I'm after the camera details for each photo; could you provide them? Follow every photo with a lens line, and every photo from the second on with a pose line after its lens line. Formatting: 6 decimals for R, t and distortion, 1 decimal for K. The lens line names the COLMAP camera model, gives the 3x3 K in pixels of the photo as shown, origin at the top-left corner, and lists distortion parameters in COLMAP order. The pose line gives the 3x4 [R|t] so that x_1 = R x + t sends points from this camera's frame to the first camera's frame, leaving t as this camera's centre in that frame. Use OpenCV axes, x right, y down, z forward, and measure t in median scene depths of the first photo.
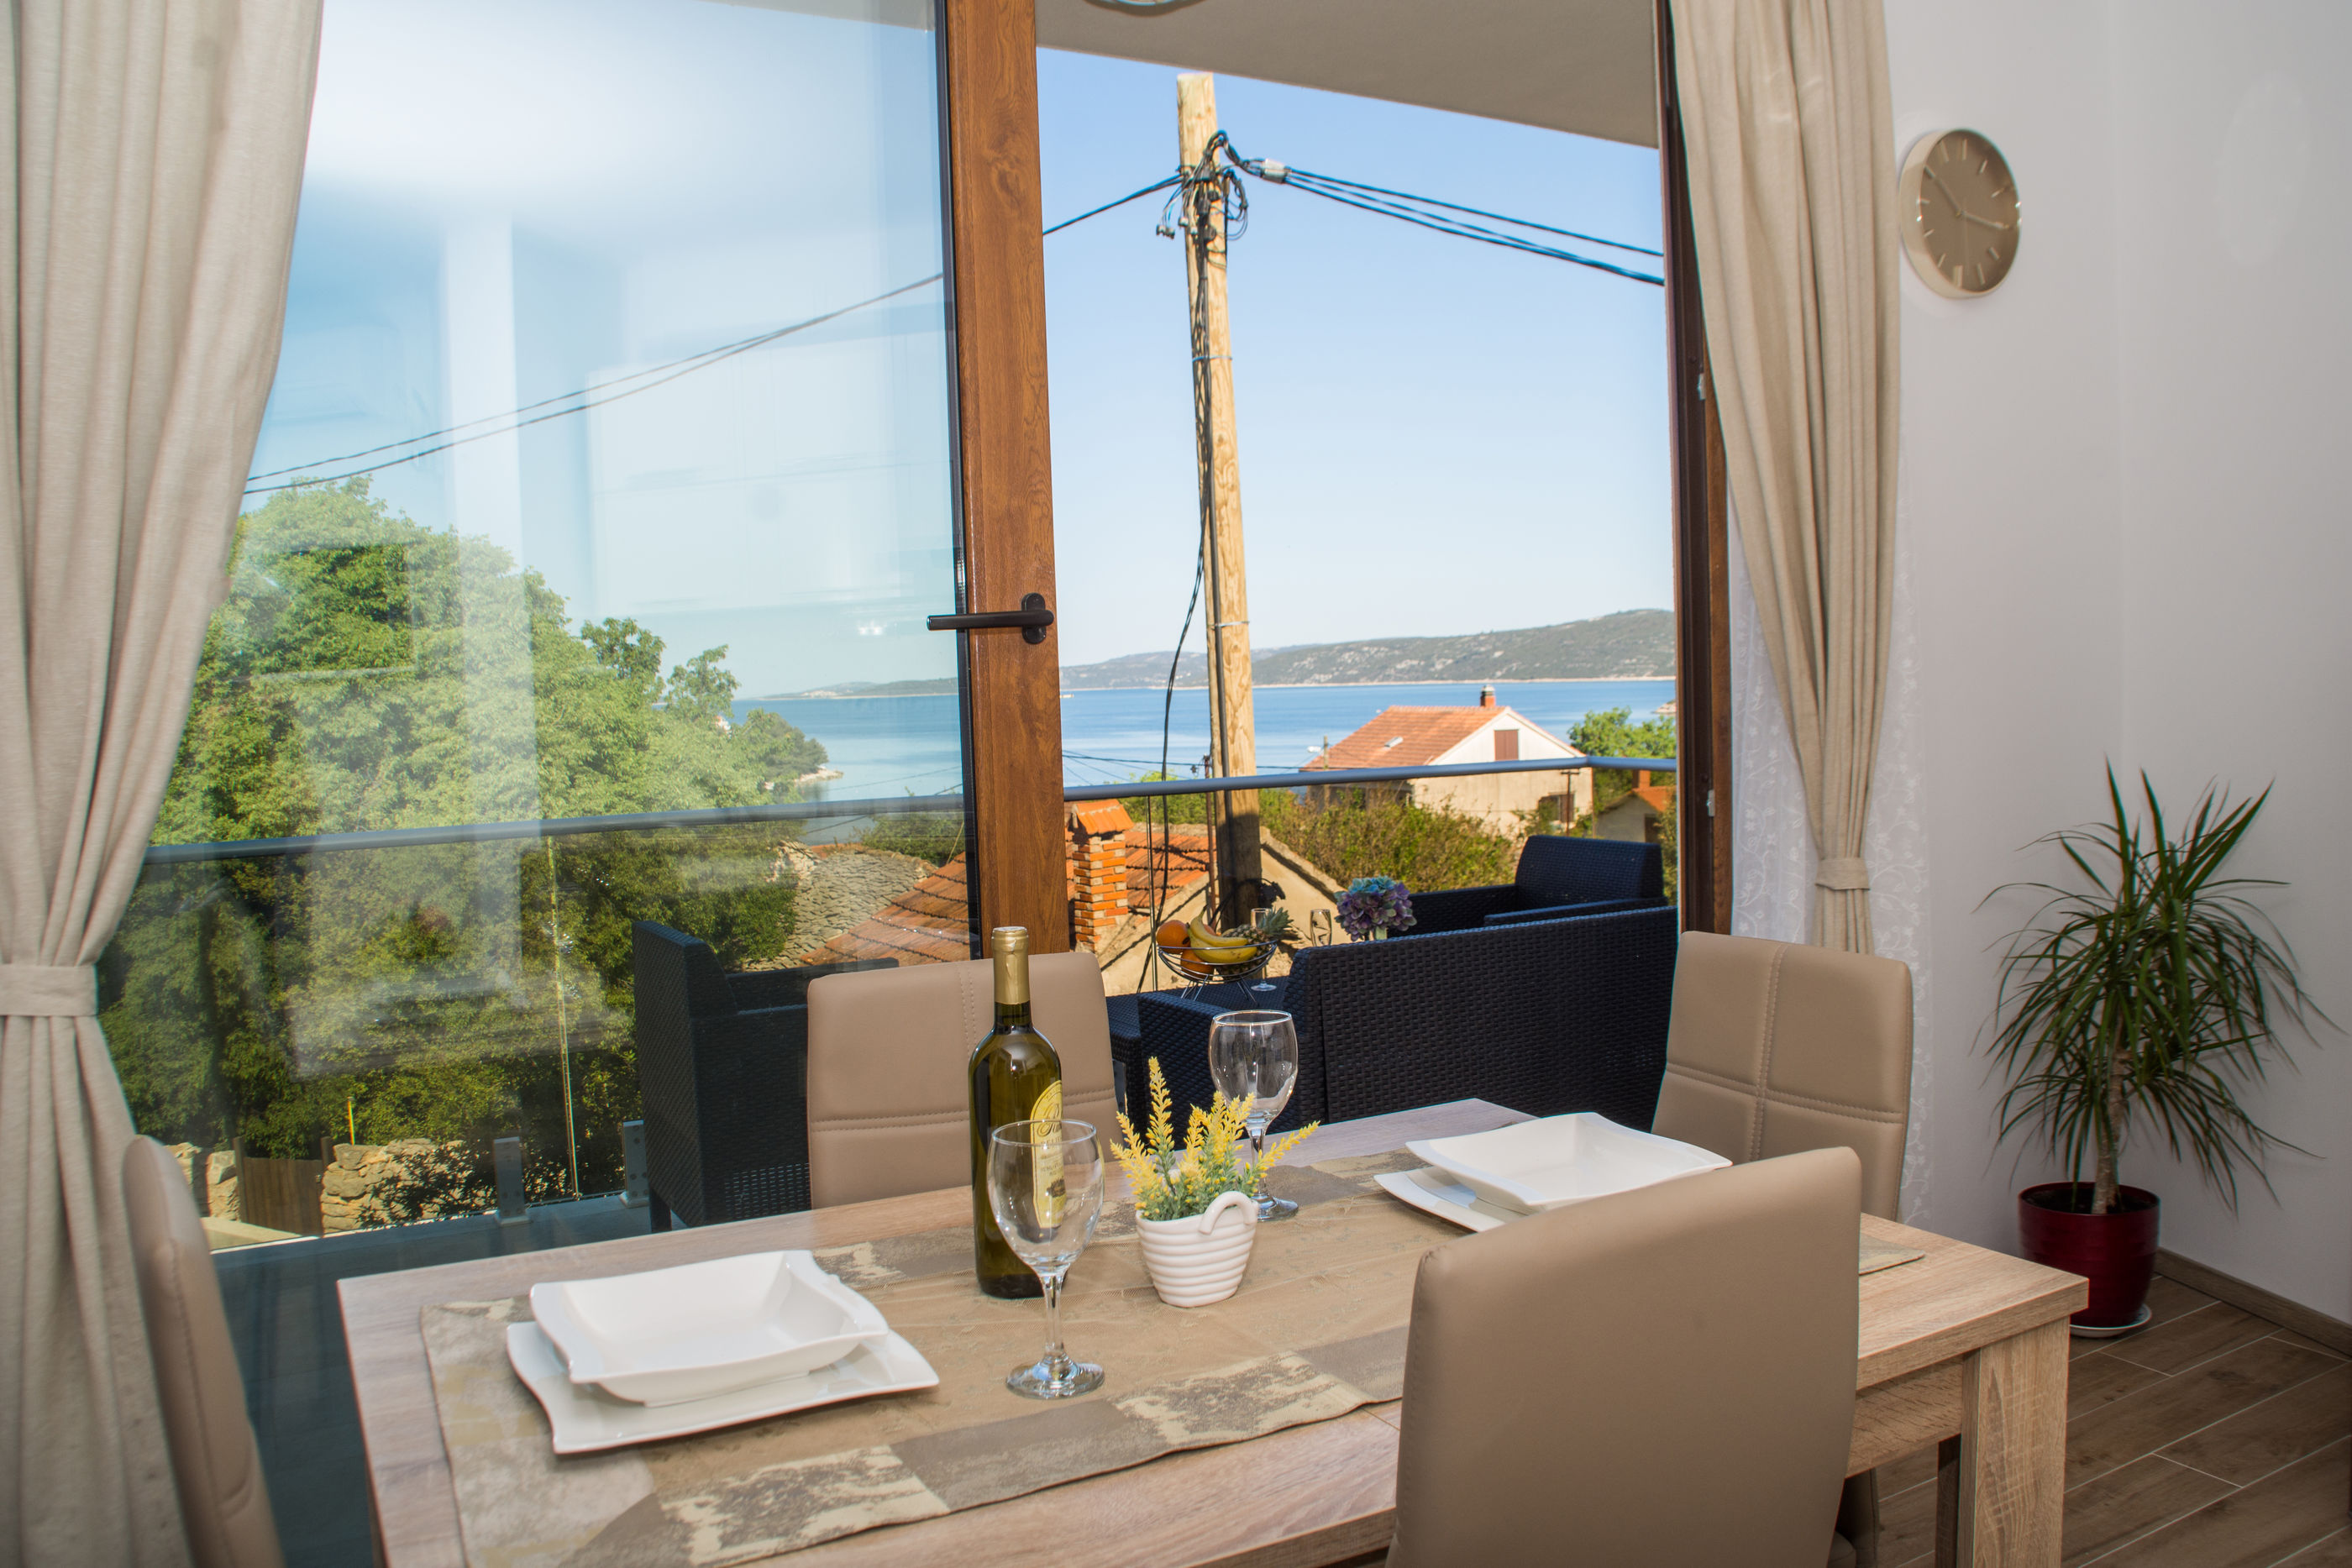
lens RADIAL K [[1823.4, 0, 1200.5], [0, 1823.4, 816.9], [0, 0, 1]] dist [-0.173740, 0.101856]
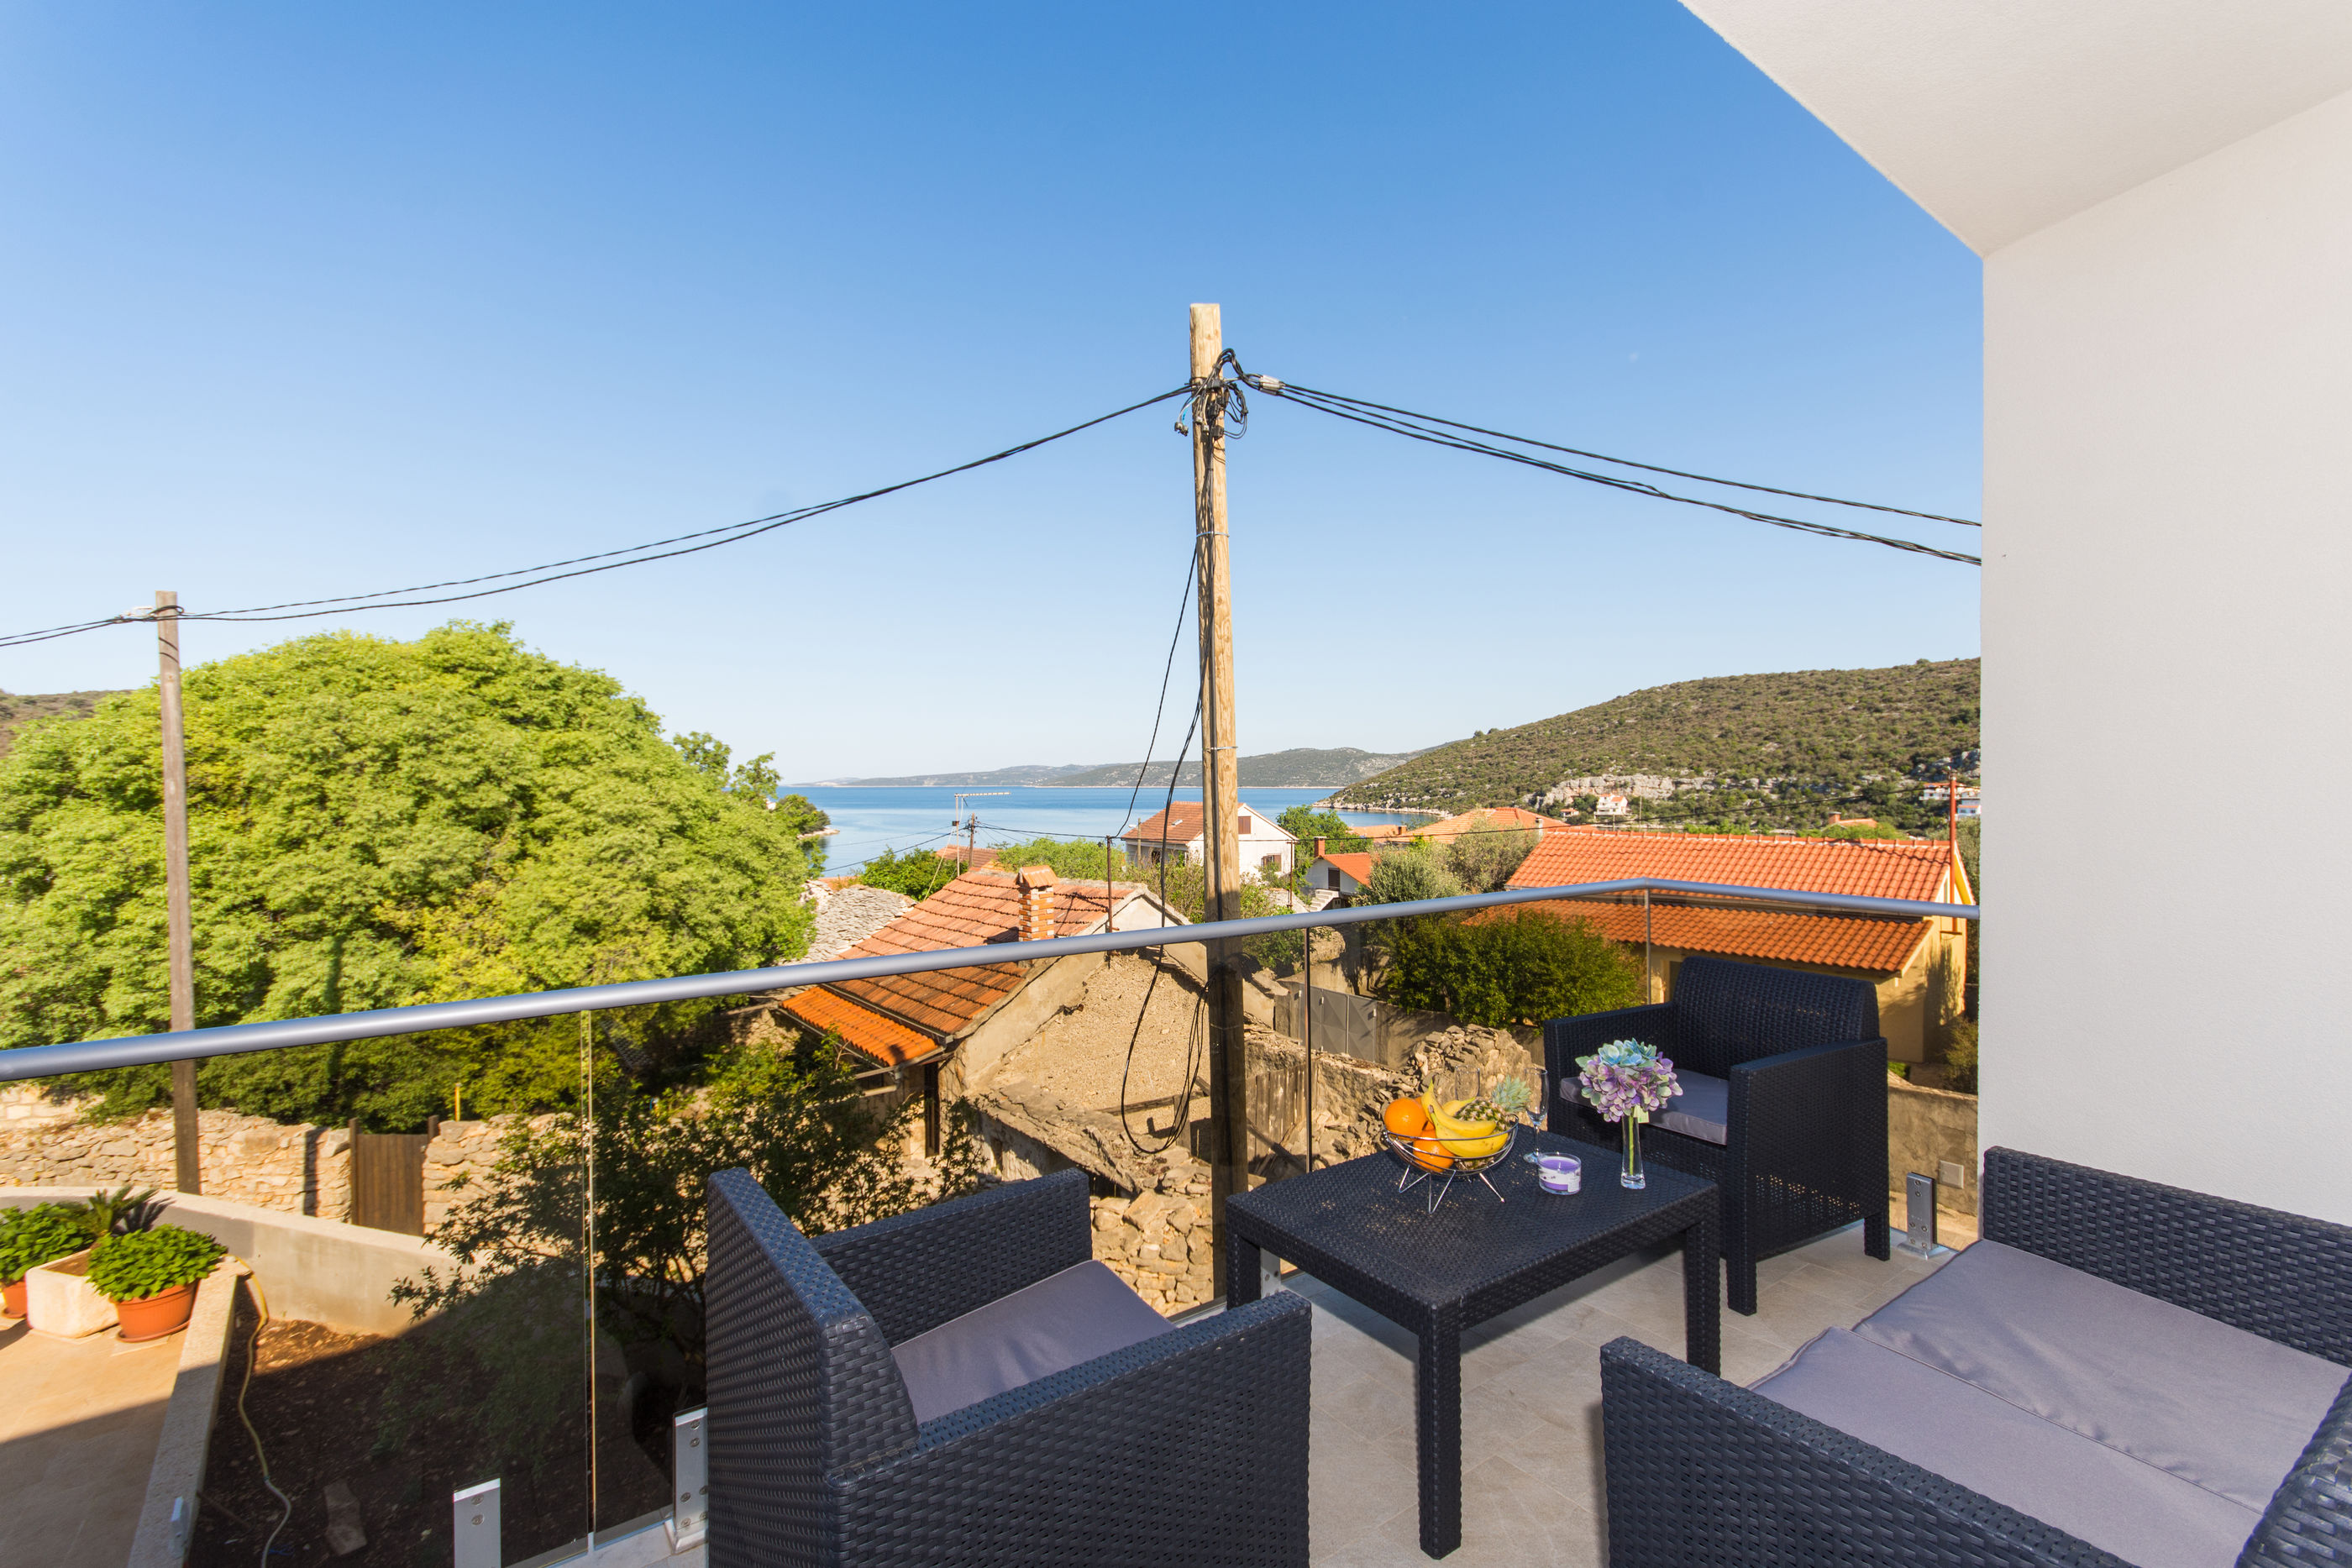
lens RADIAL K [[1031.1, 0, 1166.7], [0, 1031.1, 796.6], [0, 0, 1]] dist [0.008328, -0.001962]
pose [[0.993257, 0.026460, 0.112871, -0.097206], [-0.019368, 0.997795, -0.063475, -0.026381], [-0.114302, 0.060861, 0.991580, 0.291775]]
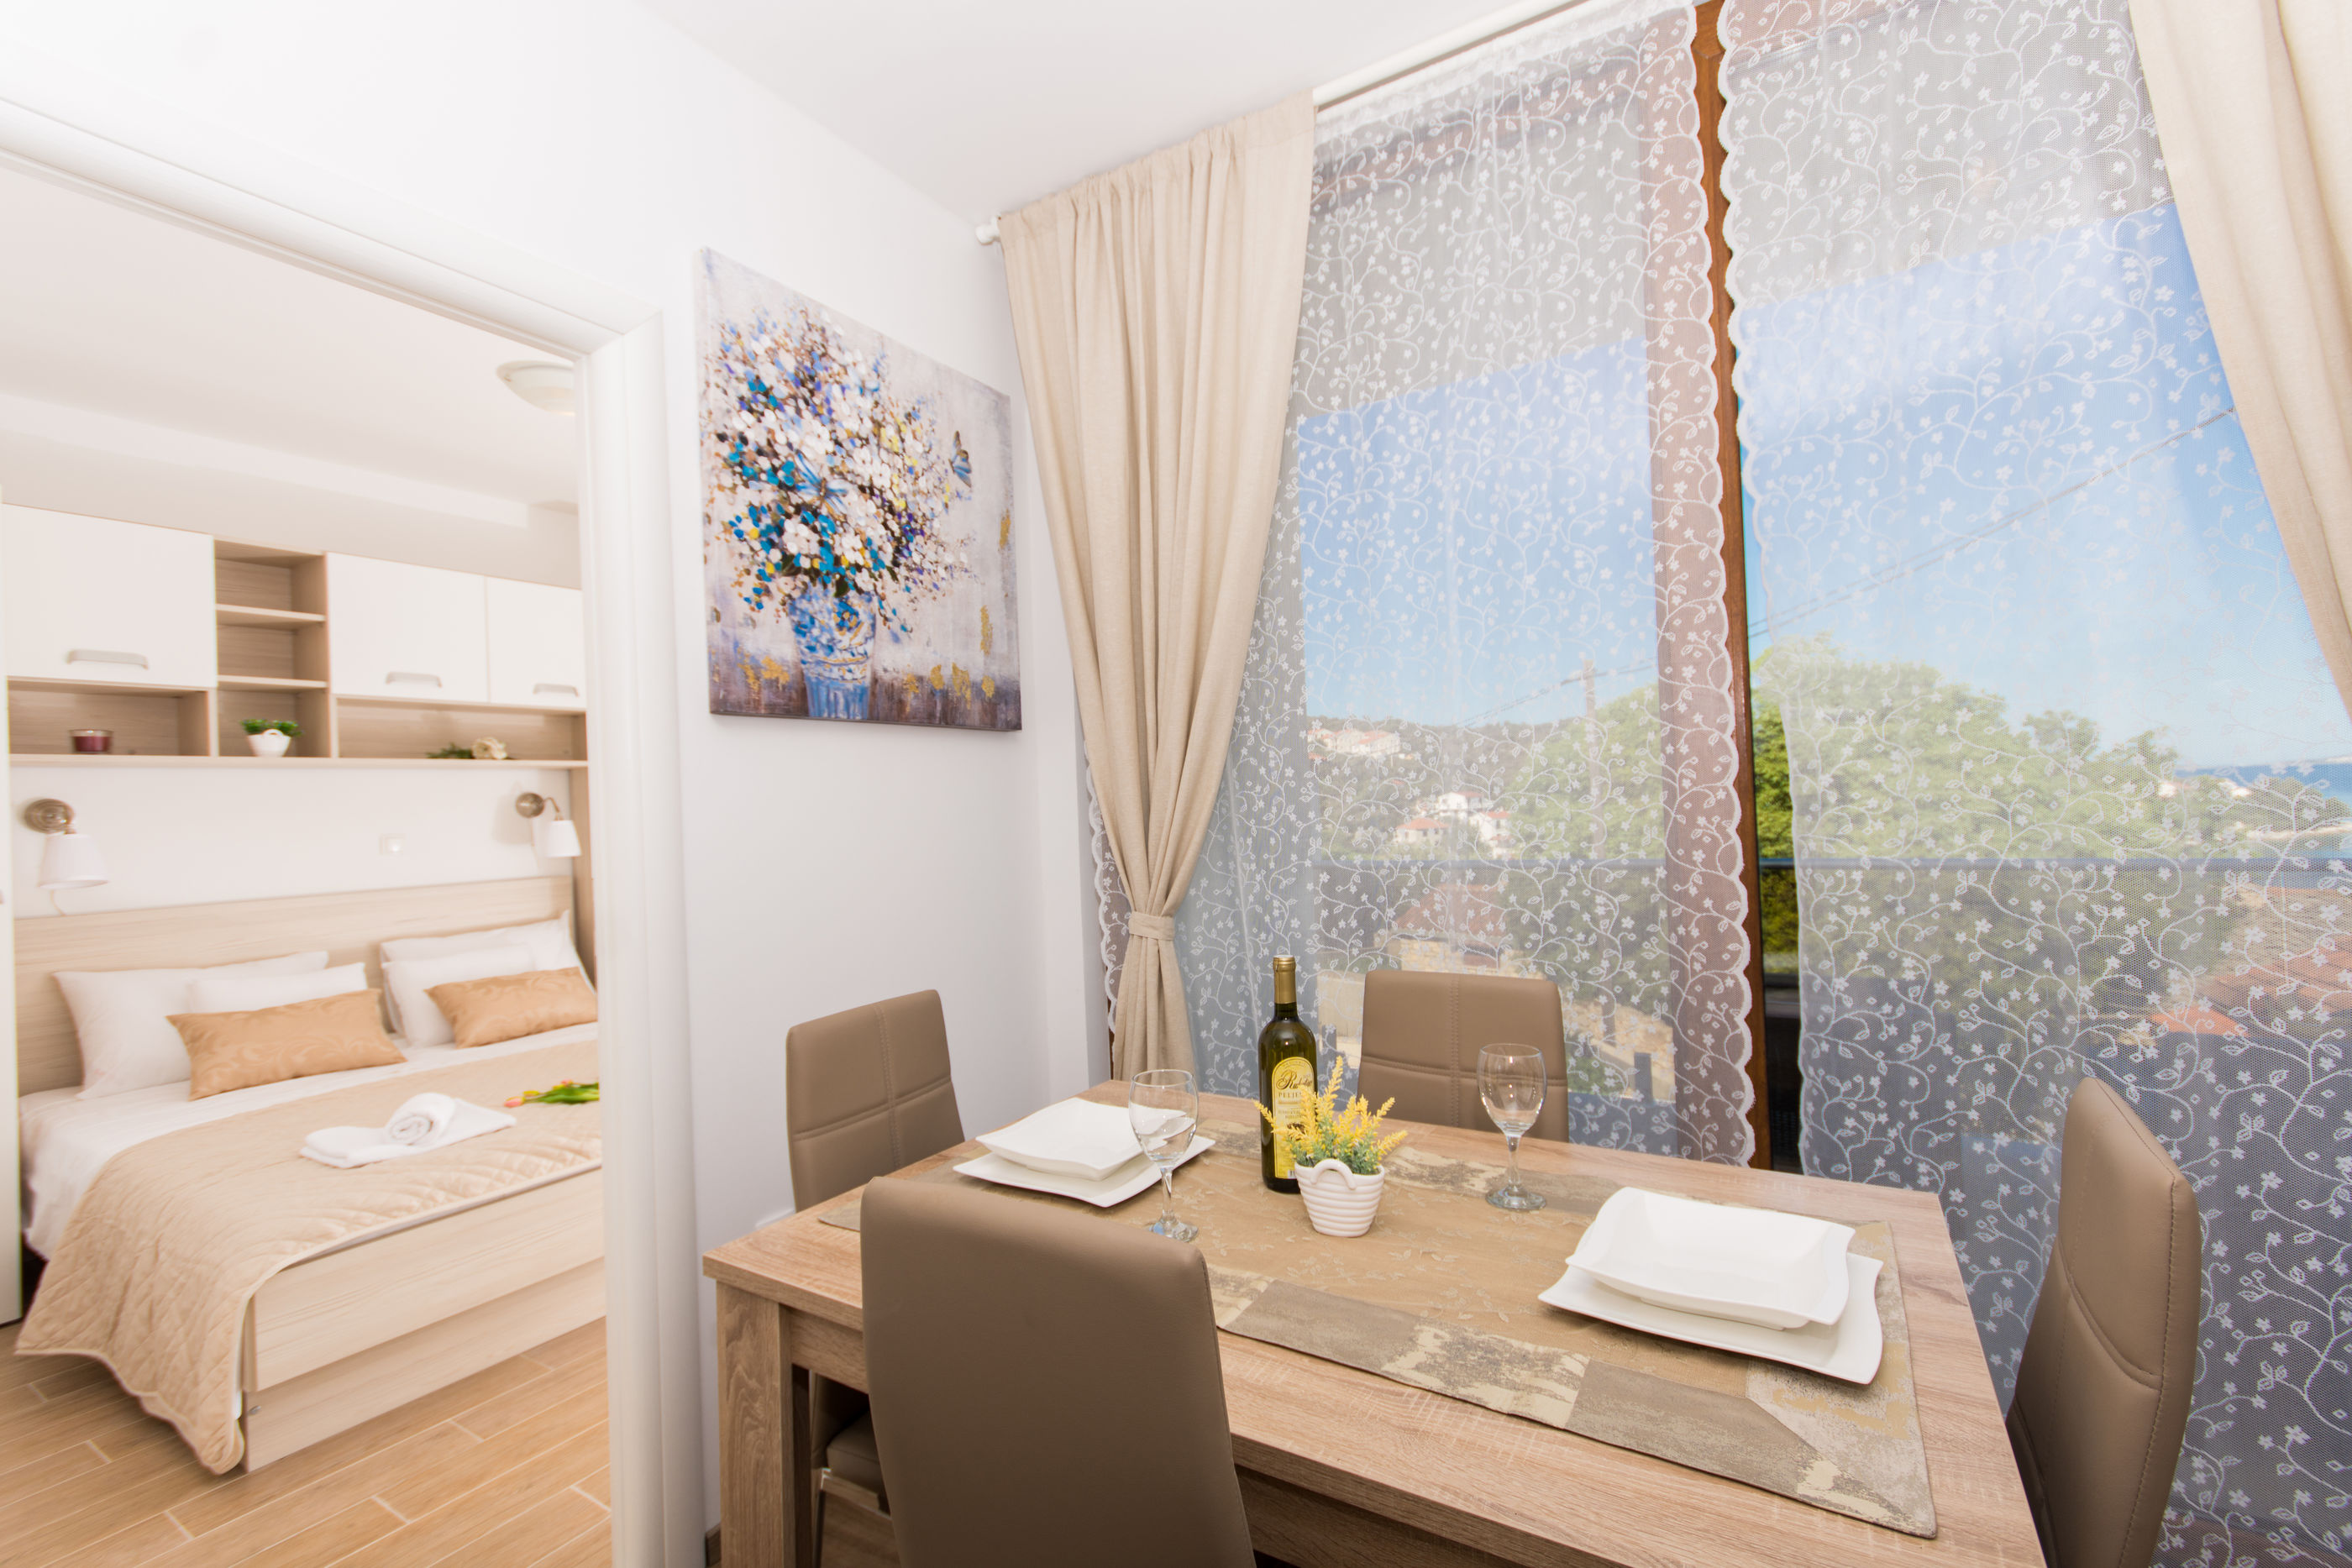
lens RADIAL K [[1031.1, 0, 1176.4], [0, 1031.1, 793.1], [0, 0, 1]] dist [0.008328, -0.001962]
pose [[0.492525, 0.006540, -0.870274, 0.111905], [-0.044336, 0.998862, -0.017585, -0.010722], [0.869168, 0.047246, 0.492254, 0.079177]]
